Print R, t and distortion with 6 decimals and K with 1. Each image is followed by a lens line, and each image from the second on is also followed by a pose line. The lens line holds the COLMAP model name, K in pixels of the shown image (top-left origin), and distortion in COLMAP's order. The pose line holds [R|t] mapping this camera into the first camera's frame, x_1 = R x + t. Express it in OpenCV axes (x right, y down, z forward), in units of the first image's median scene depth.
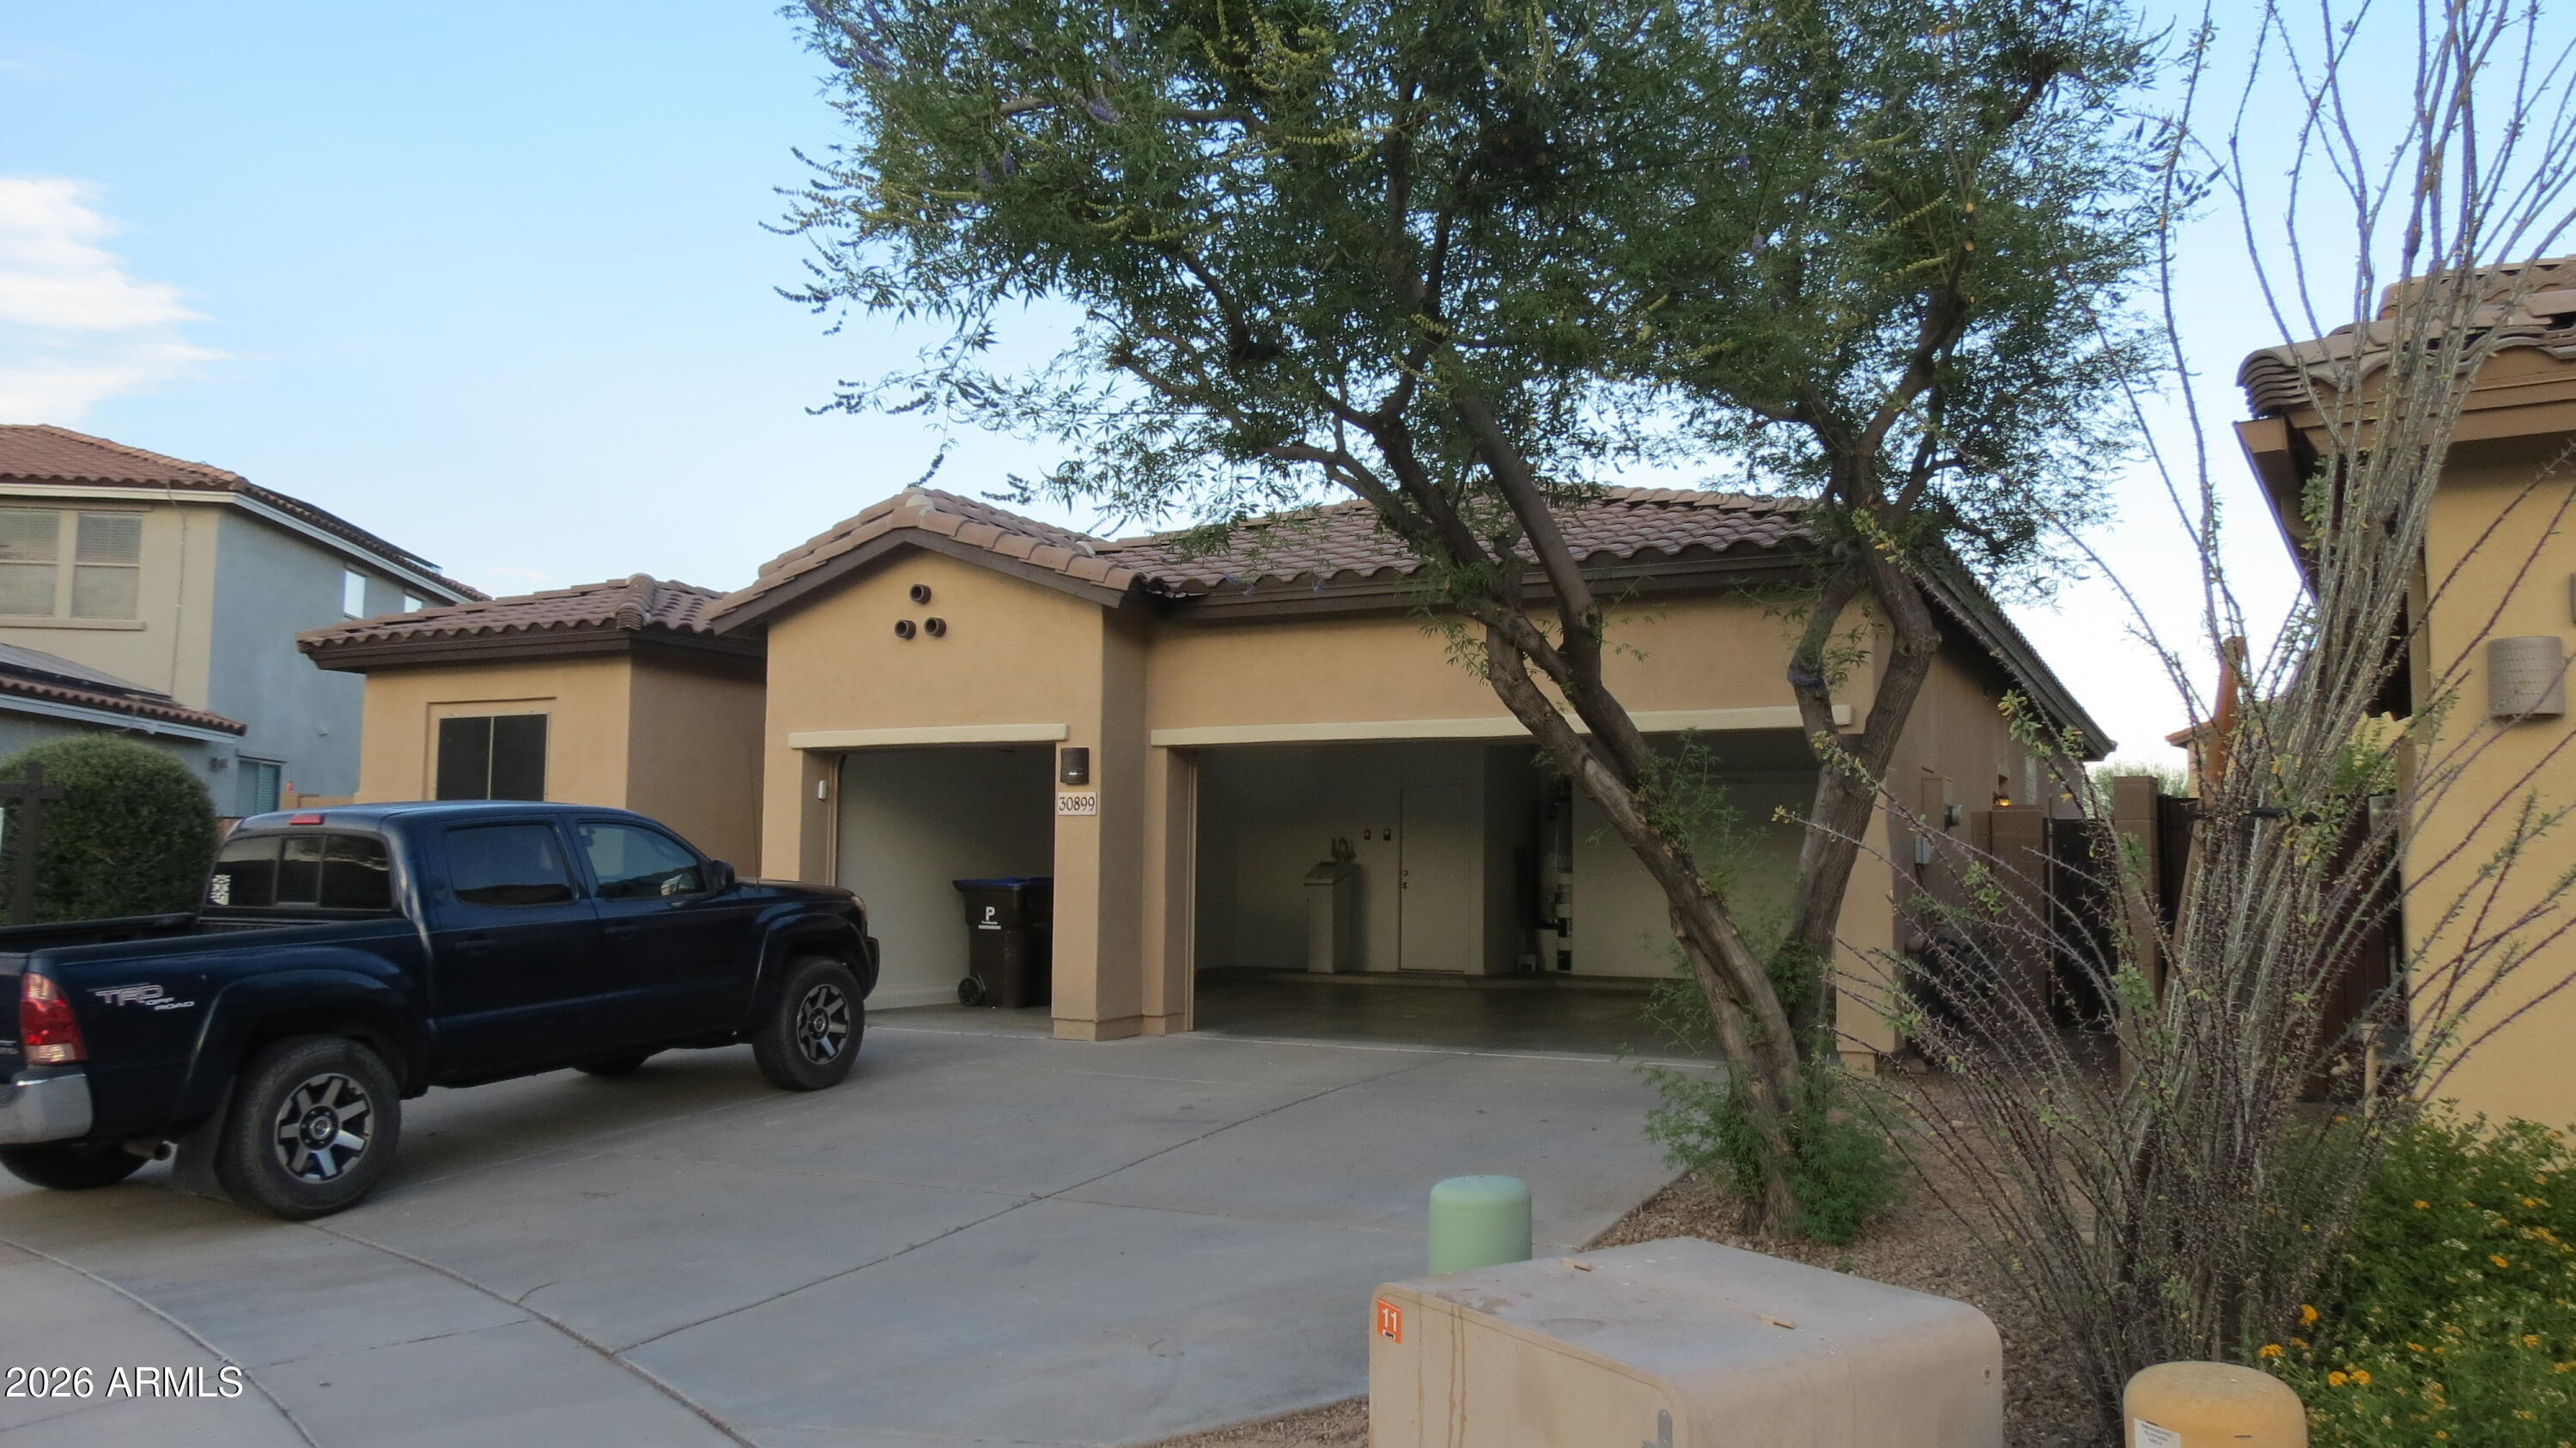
lens RADIAL K [[1835.7, 0, 1295.5], [0, 1835.7, 725.9], [0, 0, 1]] dist [-0.024003, 0.003614]
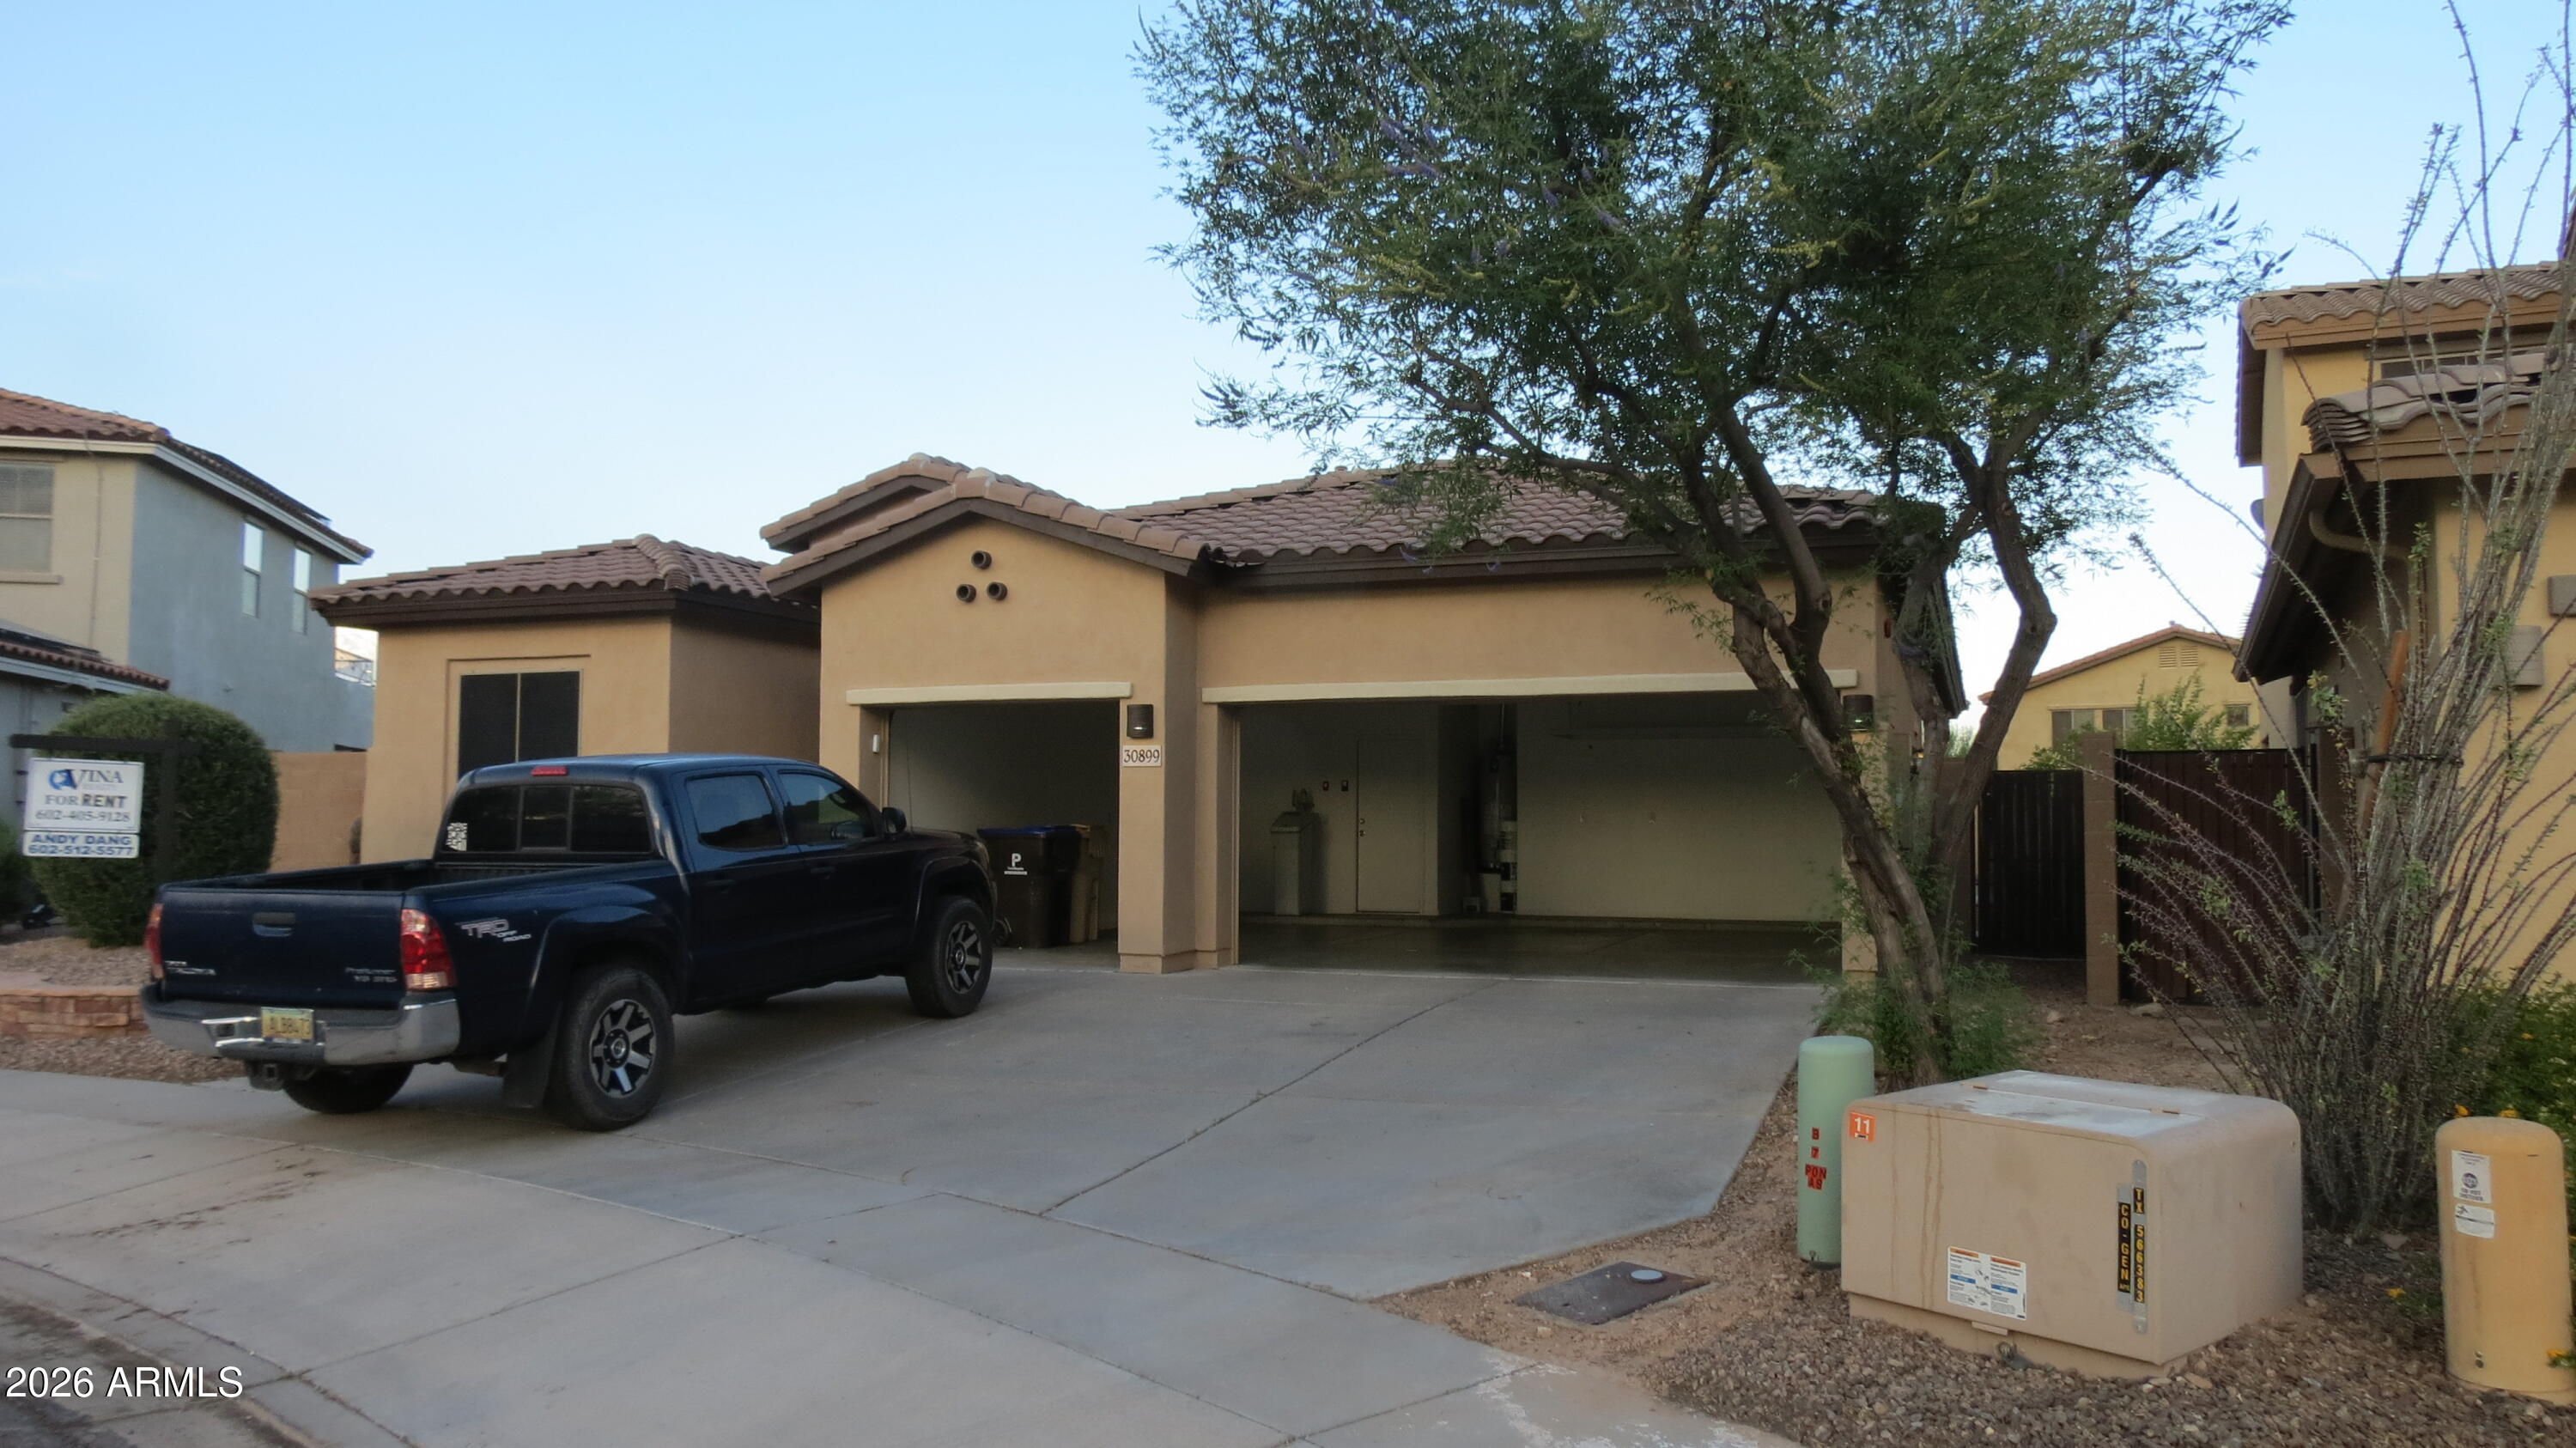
lens RADIAL K [[1835.7, 0, 1295.5], [0, 1835.7, 725.9], [0, 0, 1]] dist [-0.024003, 0.003614]
pose [[0.994560, -0.000693, 0.104161, -0.138638], [-0.001894, 0.999692, 0.024732, -0.002359], [-0.104146, -0.024794, 0.994253, -0.084574]]
